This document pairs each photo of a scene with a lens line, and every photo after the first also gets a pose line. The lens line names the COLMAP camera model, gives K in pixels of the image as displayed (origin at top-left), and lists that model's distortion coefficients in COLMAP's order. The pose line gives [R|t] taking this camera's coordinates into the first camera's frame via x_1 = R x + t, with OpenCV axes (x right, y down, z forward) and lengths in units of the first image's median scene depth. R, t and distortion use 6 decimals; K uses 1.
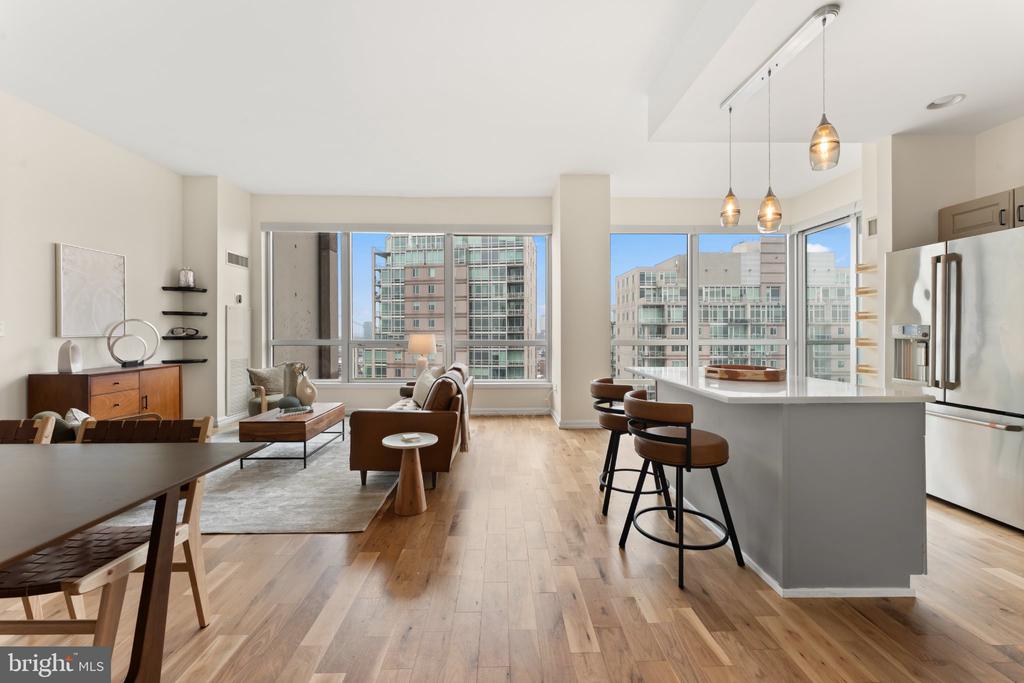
lens RADIAL K [[415.7, 0, 510.0], [0, 415.7, 331.9], [0, 0, 1]] dist [0.002866, -0.000744]
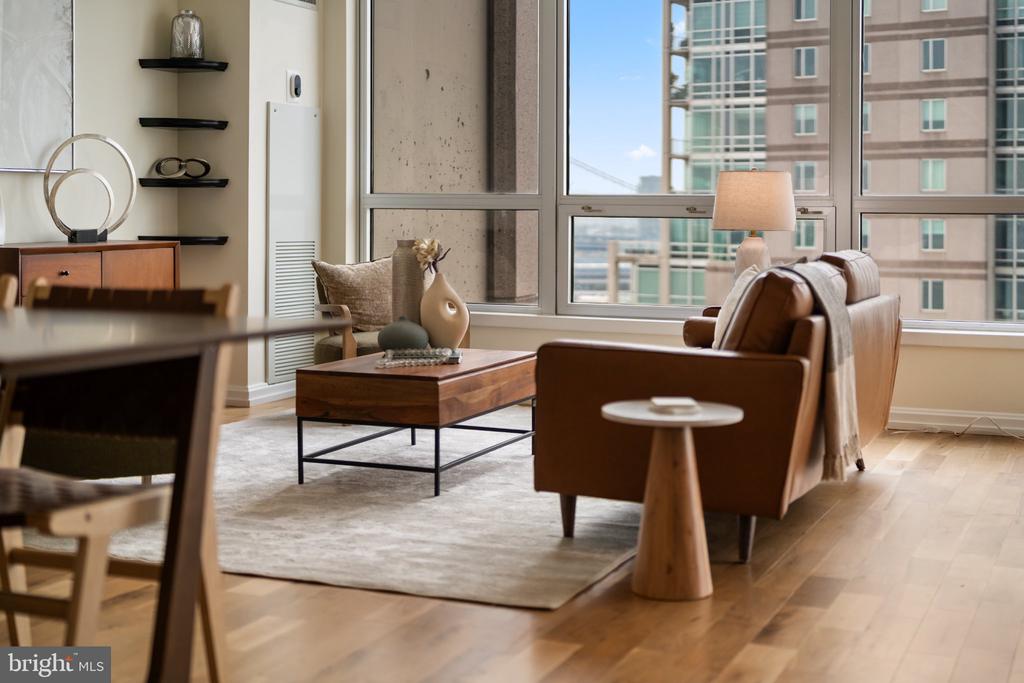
lens RADIAL K [[1457.7, 0, 511.5], [0, 1457.7, 211.9], [0, 0, 1]] dist [0.019198, 0.000000]
pose [[0.910596, 0.004576, -0.413271, 0.116896], [-0.004853, 0.999988, 0.000379, 0.045595], [0.413268, 0.001660, 0.910608, -0.190548]]
